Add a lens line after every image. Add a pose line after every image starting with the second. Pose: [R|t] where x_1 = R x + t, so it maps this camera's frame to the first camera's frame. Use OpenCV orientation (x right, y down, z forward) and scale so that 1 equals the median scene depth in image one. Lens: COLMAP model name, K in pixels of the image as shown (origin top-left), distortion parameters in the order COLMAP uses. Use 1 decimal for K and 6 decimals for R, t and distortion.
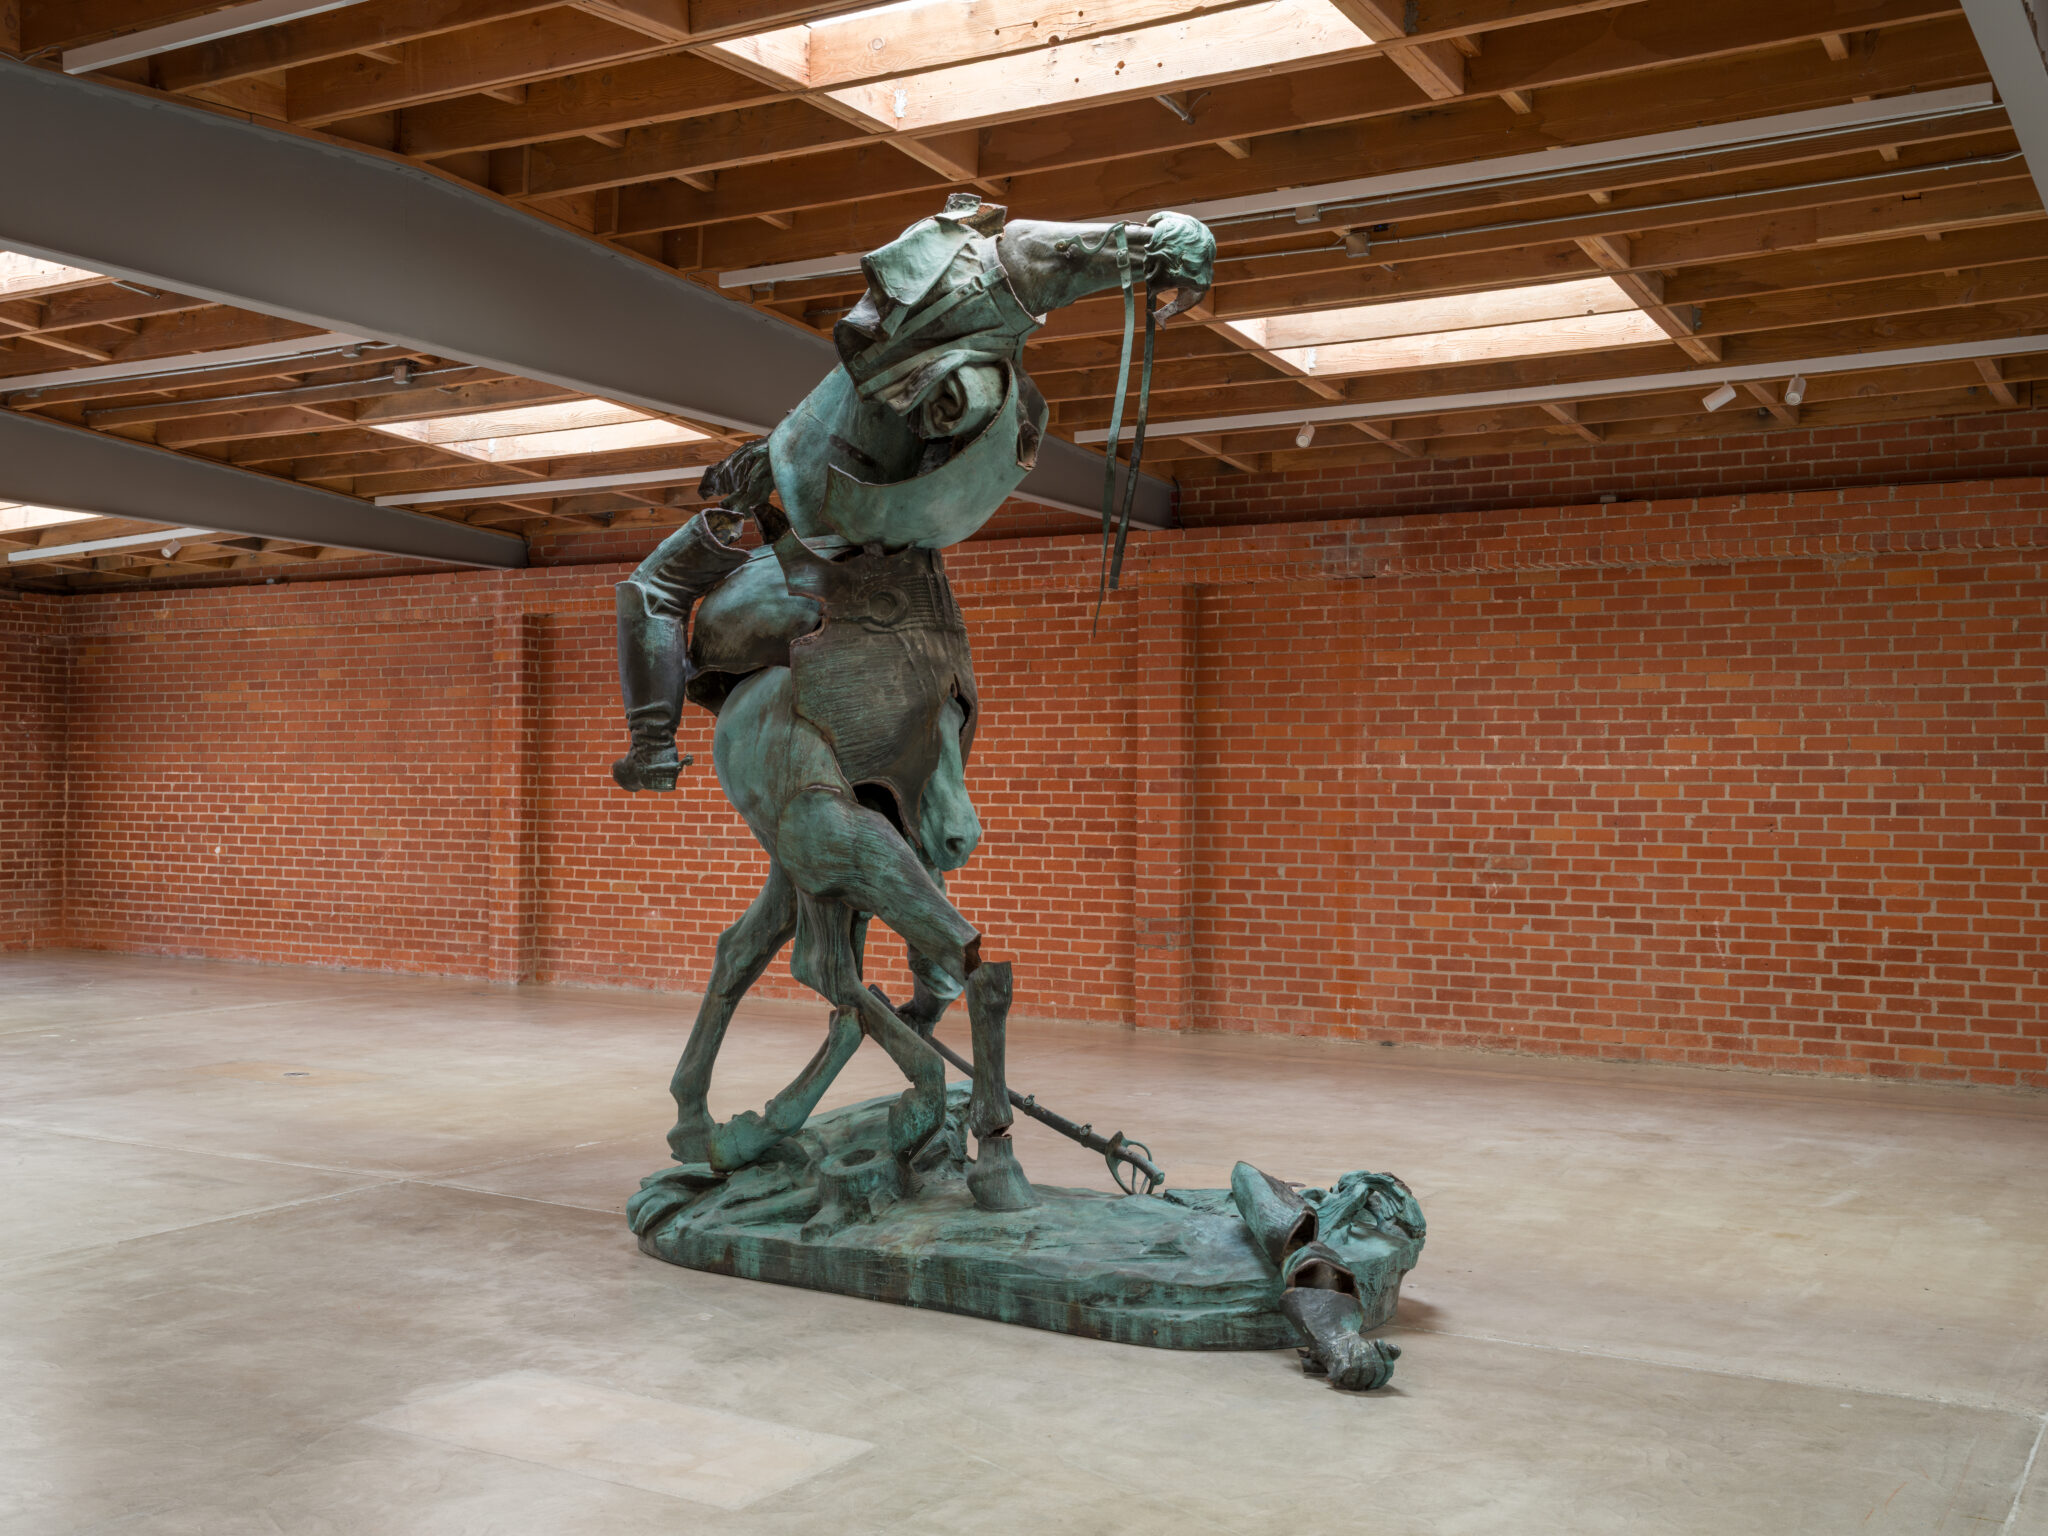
lens RADIAL K [[2114.6, 0, 1024.0], [0, 2114.6, 768.0], [0, 0, 1]] dist [-0.053092, 0.191826]
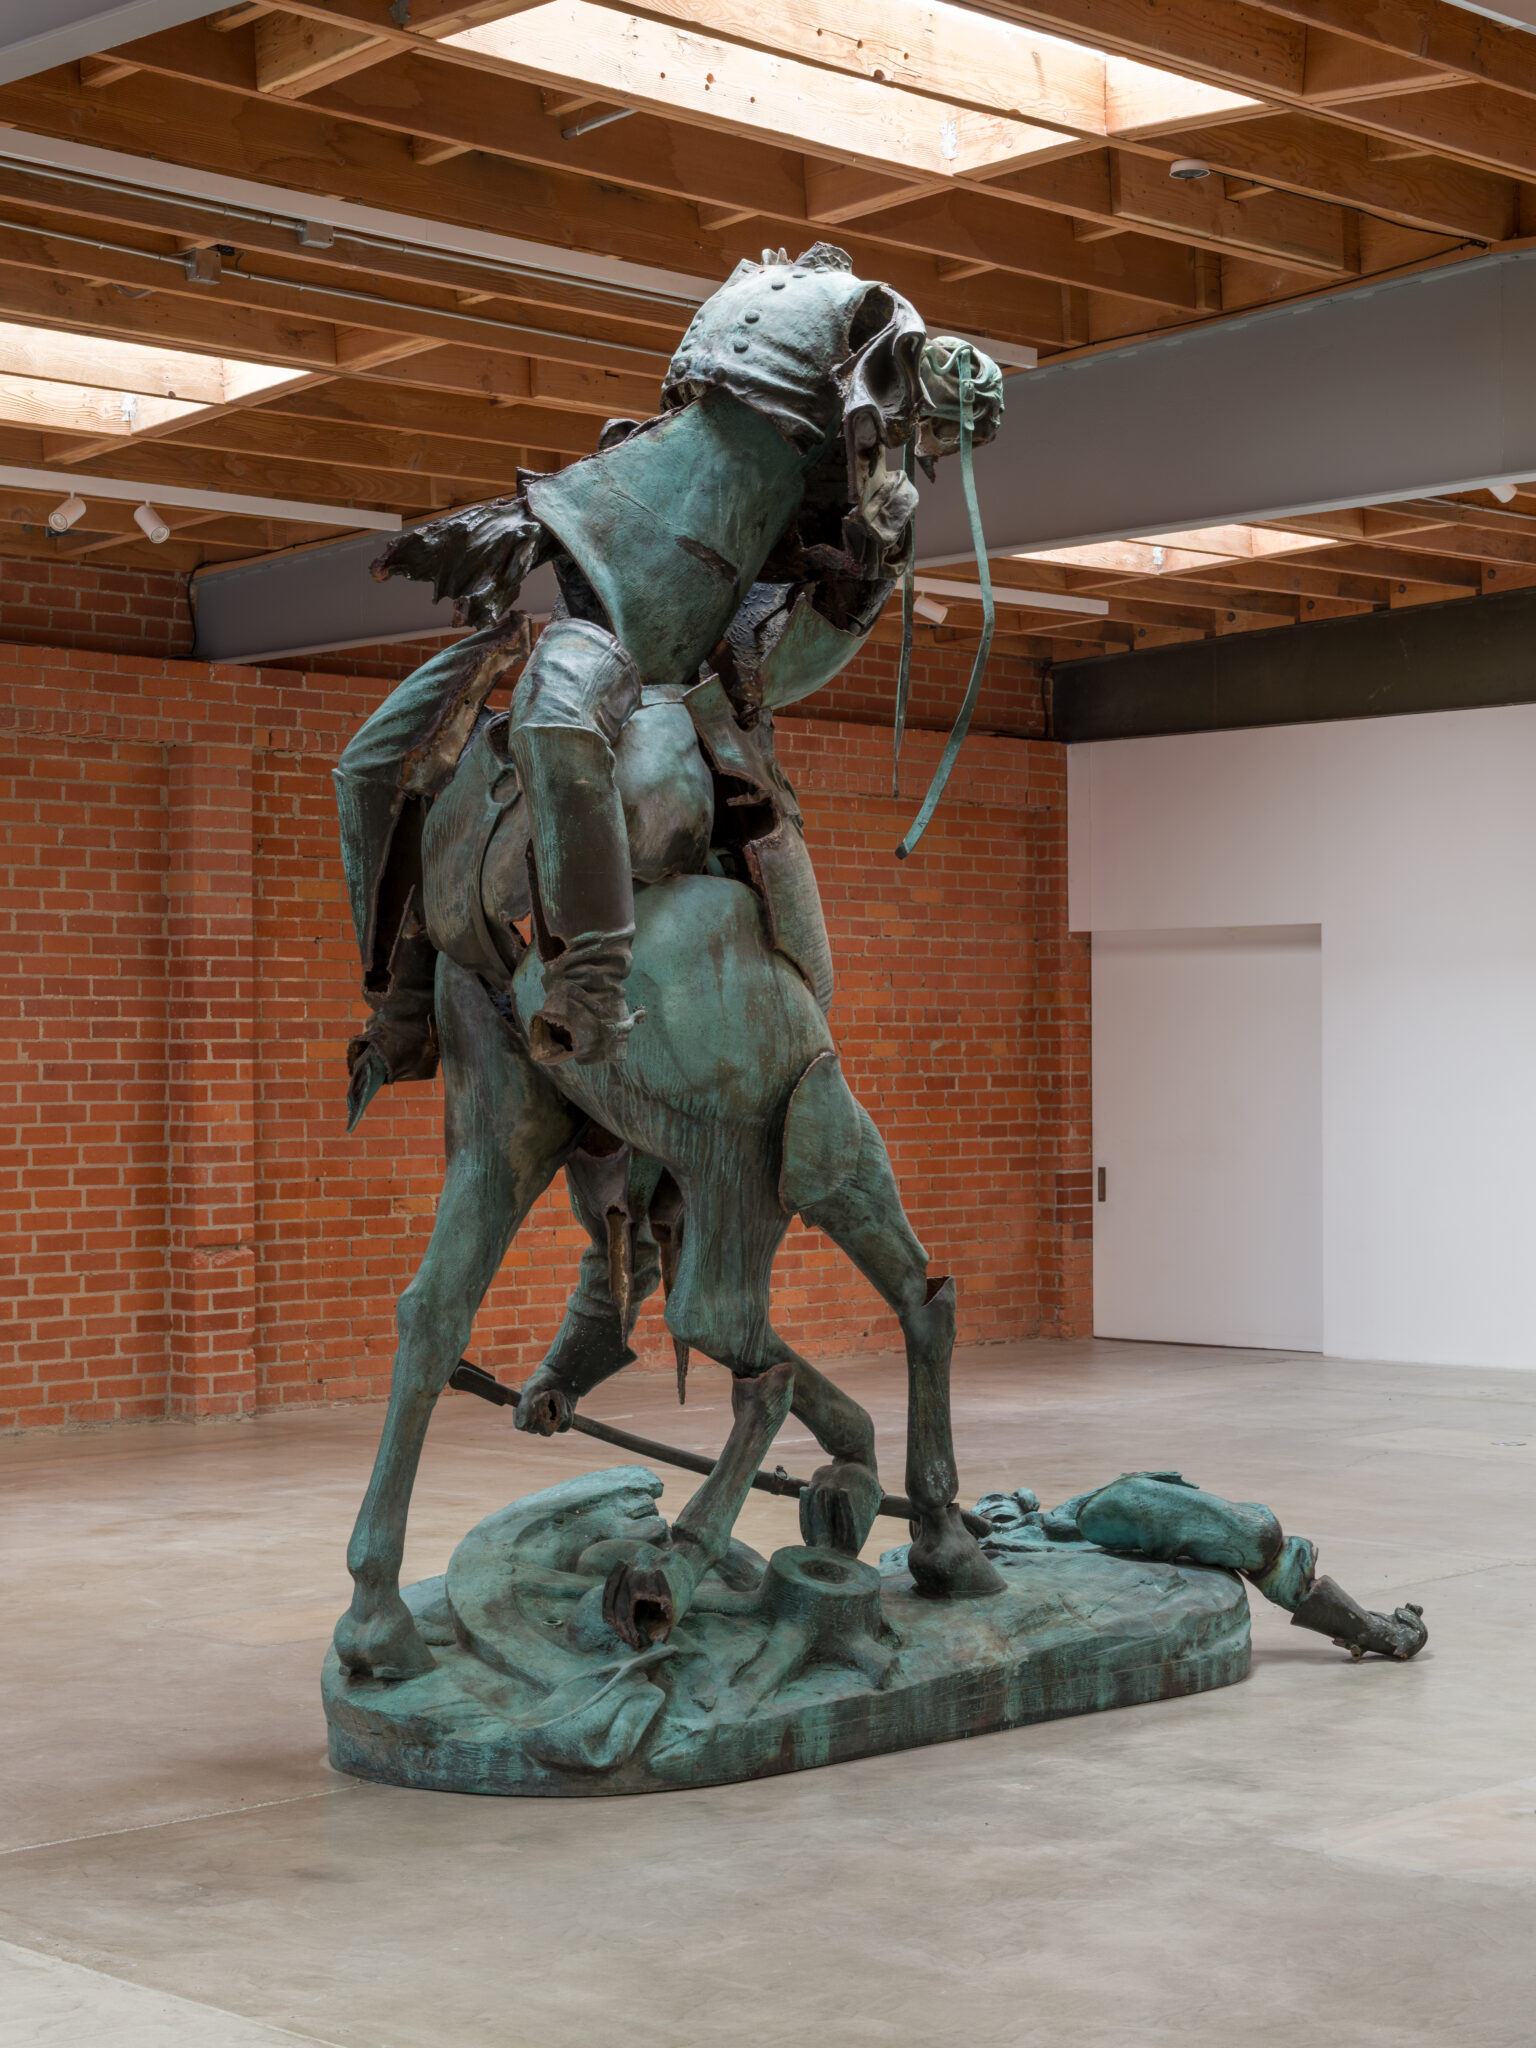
lens RADIAL K [[3487.1, 0, 768.0], [0, 3487.1, 1024.0], [0, 0, 1]] dist [-0.010191, 0.067706]
pose [[0.249106, -0.001288, 0.968475, -0.718320], [-0.004073, 0.999989, 0.002377, -0.002167], [-0.968468, -0.004537, 0.249098, 0.424119]]
